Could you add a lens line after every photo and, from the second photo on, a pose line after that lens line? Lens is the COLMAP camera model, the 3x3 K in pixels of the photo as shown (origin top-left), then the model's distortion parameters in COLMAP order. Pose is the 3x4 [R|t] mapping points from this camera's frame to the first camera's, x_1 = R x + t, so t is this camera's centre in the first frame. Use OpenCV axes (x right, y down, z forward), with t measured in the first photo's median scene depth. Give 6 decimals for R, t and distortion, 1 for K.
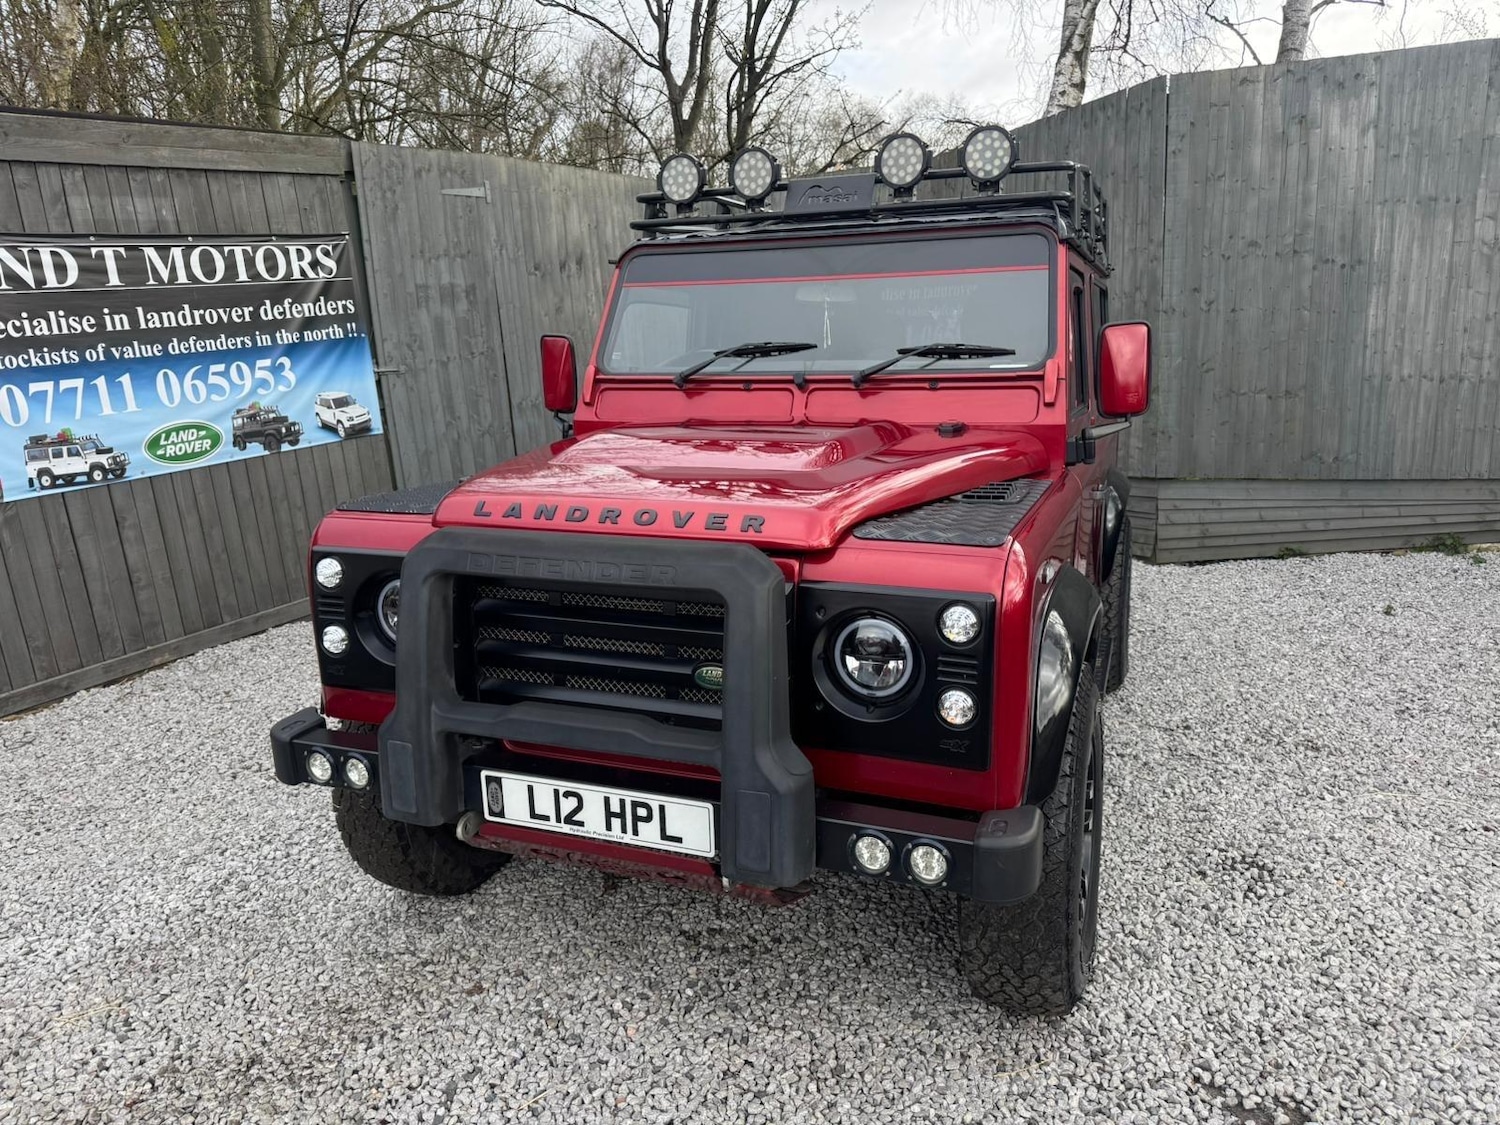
lens RADIAL K [[1072.7, 0, 746.7], [0, 1072.7, 546.7], [0, 0, 1]] dist [0.003398, -0.001193]
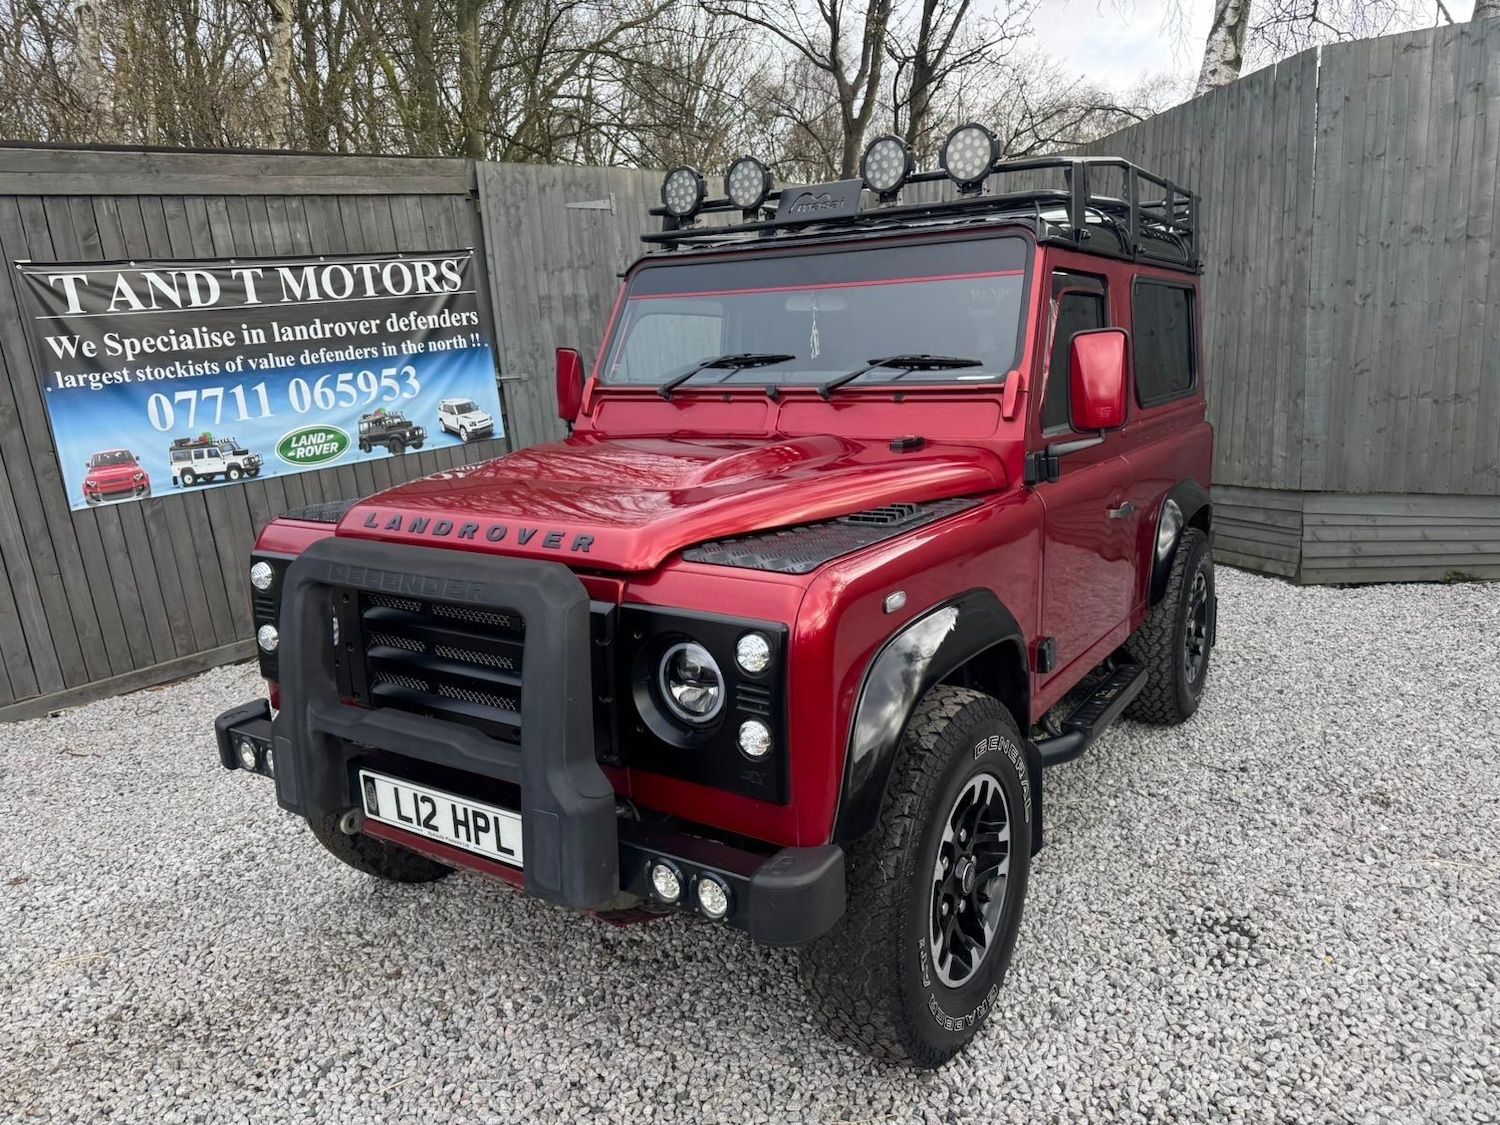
lens RADIAL K [[1069.7, 0, 747.1], [0, 1069.7, 551.6], [0, 0, 1]] dist [0.007610, -0.005747]
pose [[0.979032, 0.027618, -0.201824, 0.140299], [-0.026374, 0.999613, 0.008848, -0.010446], [0.201990, -0.003340, 0.979382, 0.019732]]
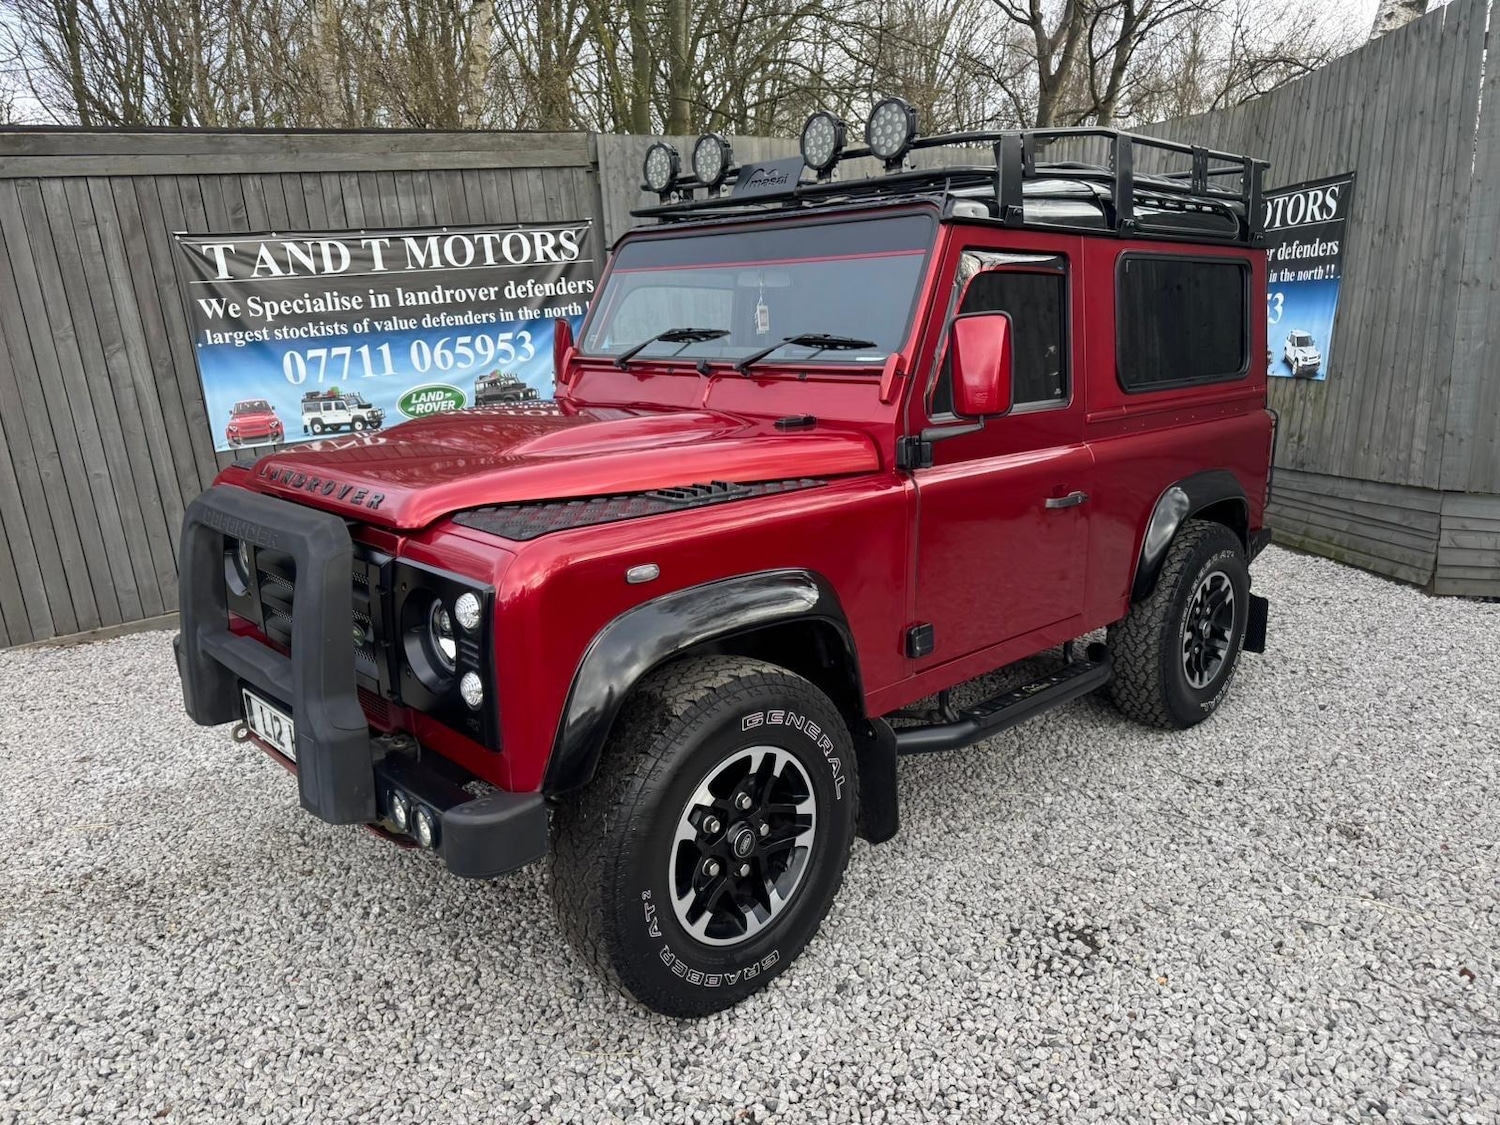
lens RADIAL K [[1062.8, 0, 749.3], [0, 1062.8, 560.1], [0, 0, 1]] dist [0.030877, -0.035790]
pose [[0.908461, 0.098800, -0.406125, 0.316764], [-0.081217, 0.994868, 0.060353, -0.023106], [0.410003, -0.021844, 0.911822, 0.058084]]
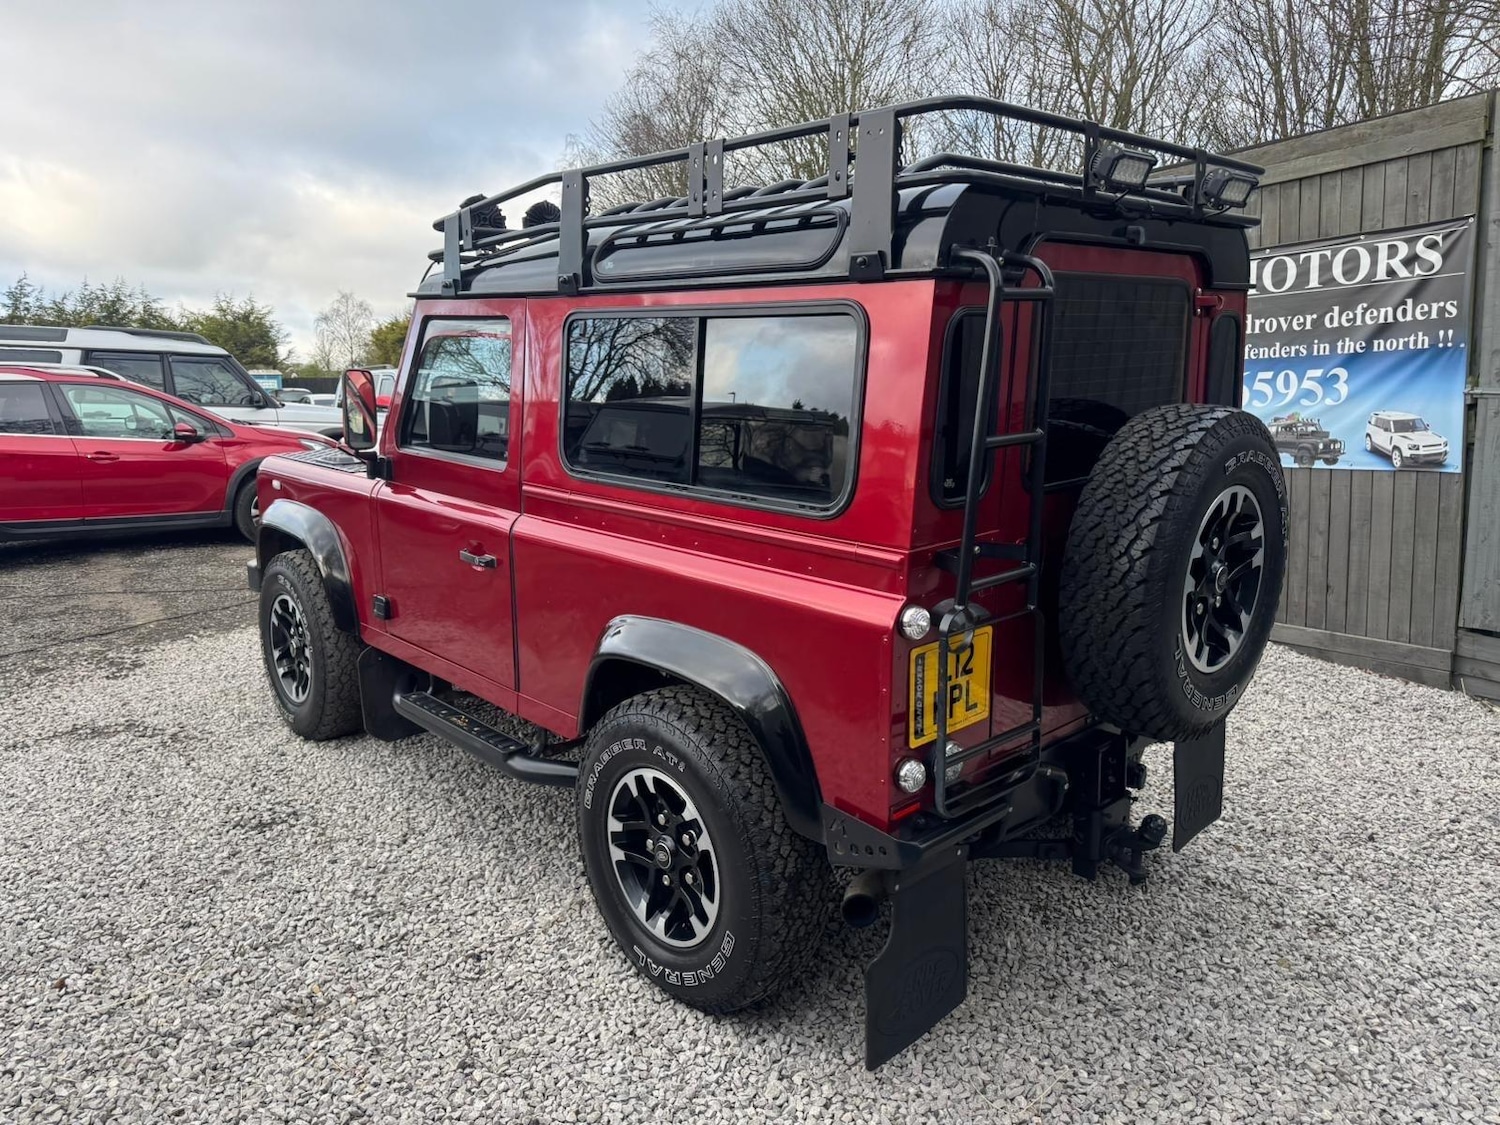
lens RADIAL K [[1066.3, 0, 720.1], [0, 1066.3, 549.3], [0, 0, 1]] dist [0.007020, -0.004943]
pose [[-0.443109, 0.193526, -0.875330, 0.721747], [-0.159754, 0.943745, 0.289523, -0.240176], [0.882119, 0.268127, -0.387265, 1.061034]]
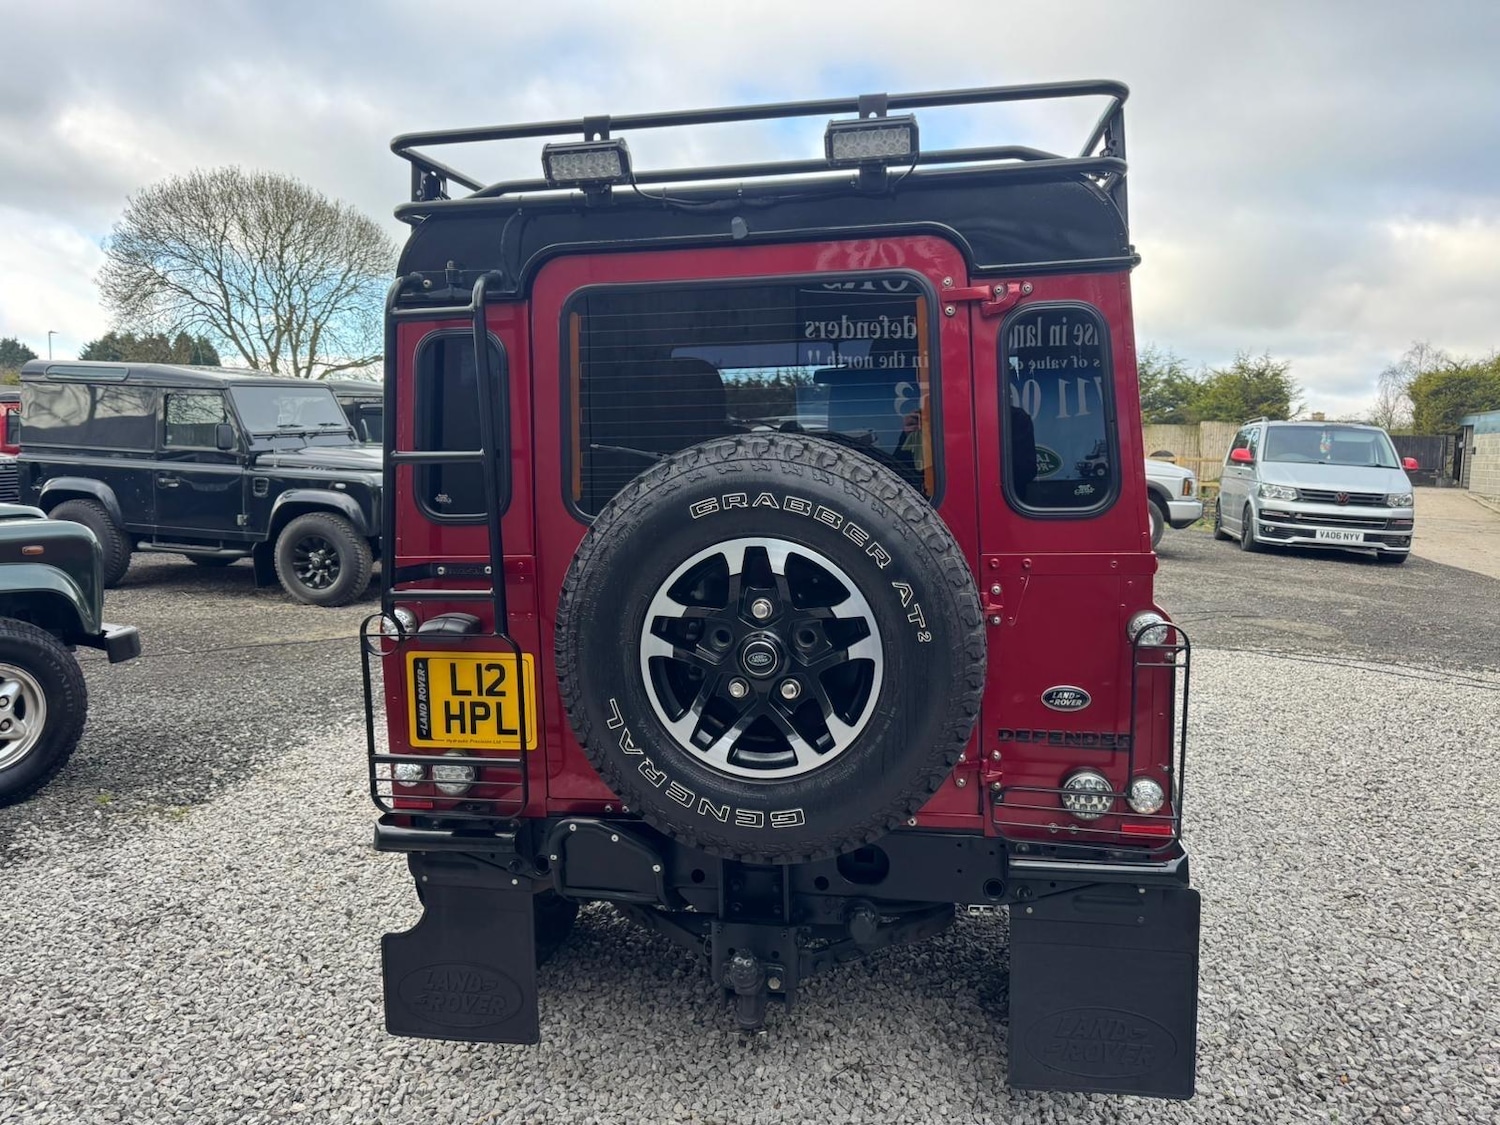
lens RADIAL K [[1038.3, 0, 747.5], [0, 1038.3, 556.7], [0, 0, 1]] dist [0.073509, -0.069020]
pose [[-0.977231, 0.066435, -0.201507, 0.284726], [-0.002853, 0.945516, 0.325563, -0.274084], [0.212157, 0.318726, -0.923798, 1.392812]]
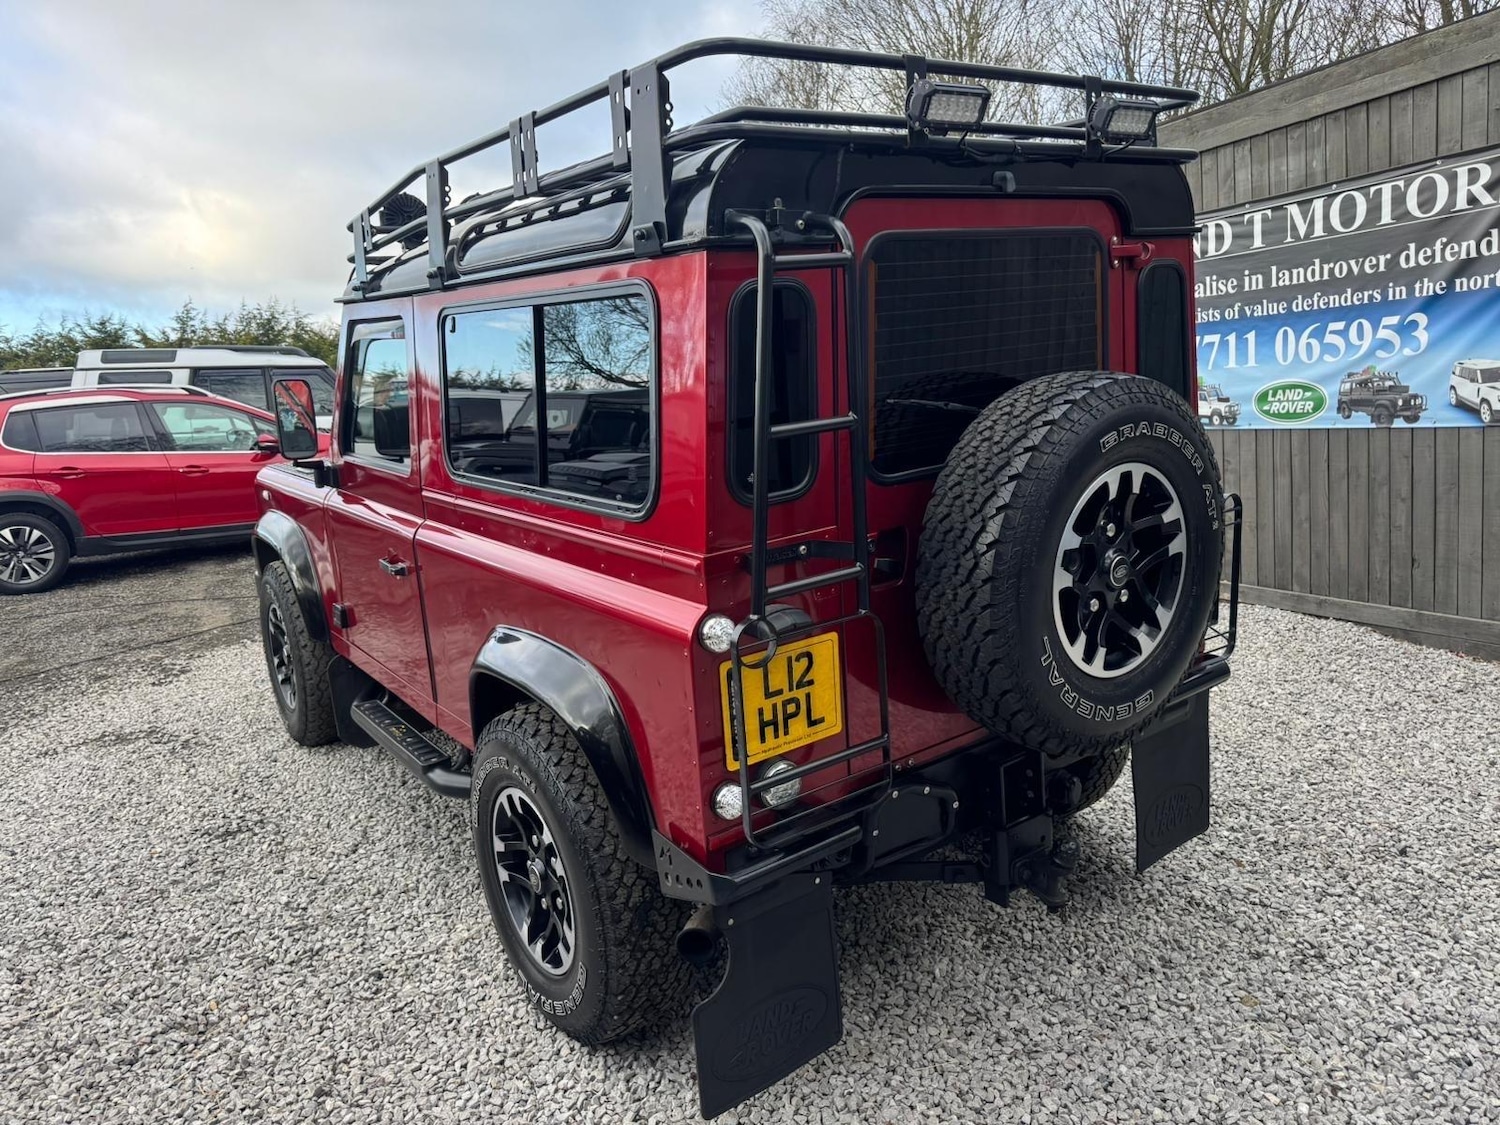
lens RADIAL K [[1065.9, 0, 719.0], [0, 1065.9, 555.7], [0, 0, 1]] dist [0.005172, -0.004259]
pose [[-0.549270, 0.227181, -0.804172, 0.626620], [-0.086528, 0.941701, 0.325134, -0.252035], [0.831153, 0.248170, -0.497590, 1.152223]]
